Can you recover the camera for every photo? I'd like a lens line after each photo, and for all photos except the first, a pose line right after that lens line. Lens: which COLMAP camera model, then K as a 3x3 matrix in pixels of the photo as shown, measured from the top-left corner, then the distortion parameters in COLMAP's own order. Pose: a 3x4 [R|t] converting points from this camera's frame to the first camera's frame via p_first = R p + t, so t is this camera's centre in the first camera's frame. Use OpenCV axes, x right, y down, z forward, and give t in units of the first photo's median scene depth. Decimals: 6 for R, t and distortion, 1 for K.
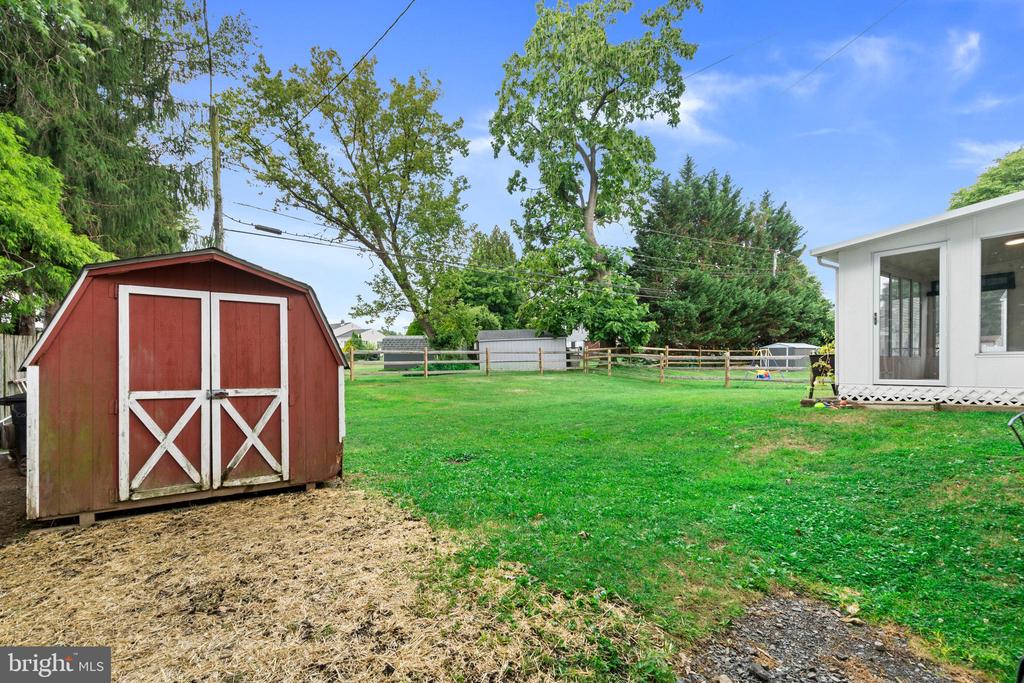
lens RADIAL K [[469.1, 0, 512.0], [0, 469.1, 341.5], [0, 0, 1]] dist [0.001850, 0.000206]
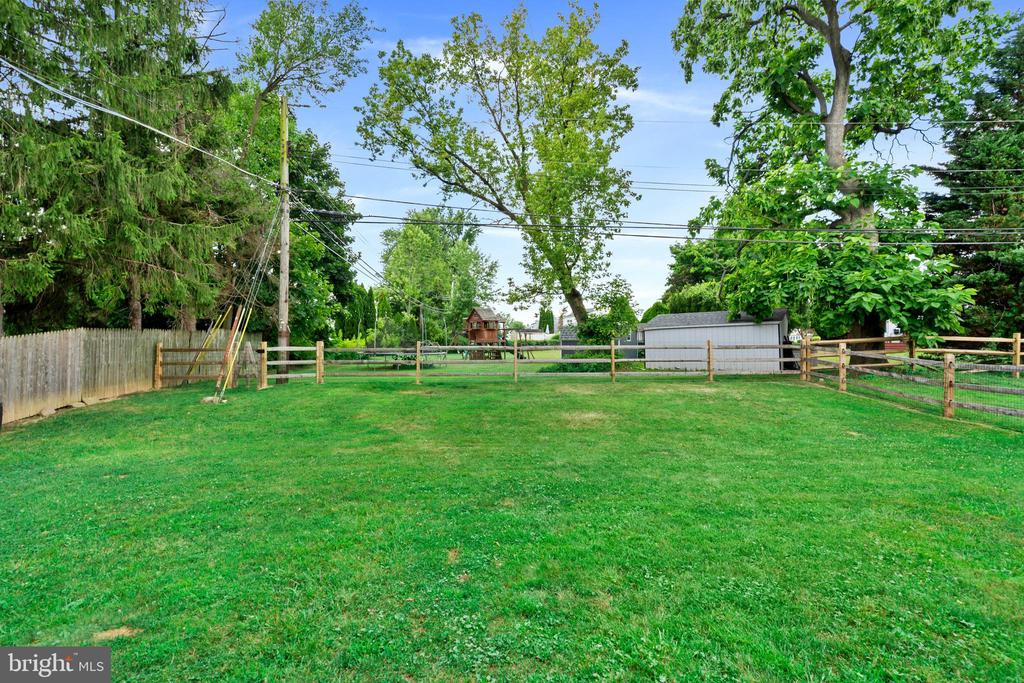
lens RADIAL K [[463.9, 0, 513.1], [0, 463.9, 318.9], [0, 0, 1]] dist [0.002988, 0.000952]
pose [[0.826057, -0.022233, -0.563148, 0.159537], [0.014764, 0.999732, -0.017812, -0.006663], [0.563393, 0.006400, 0.826164, 0.264572]]
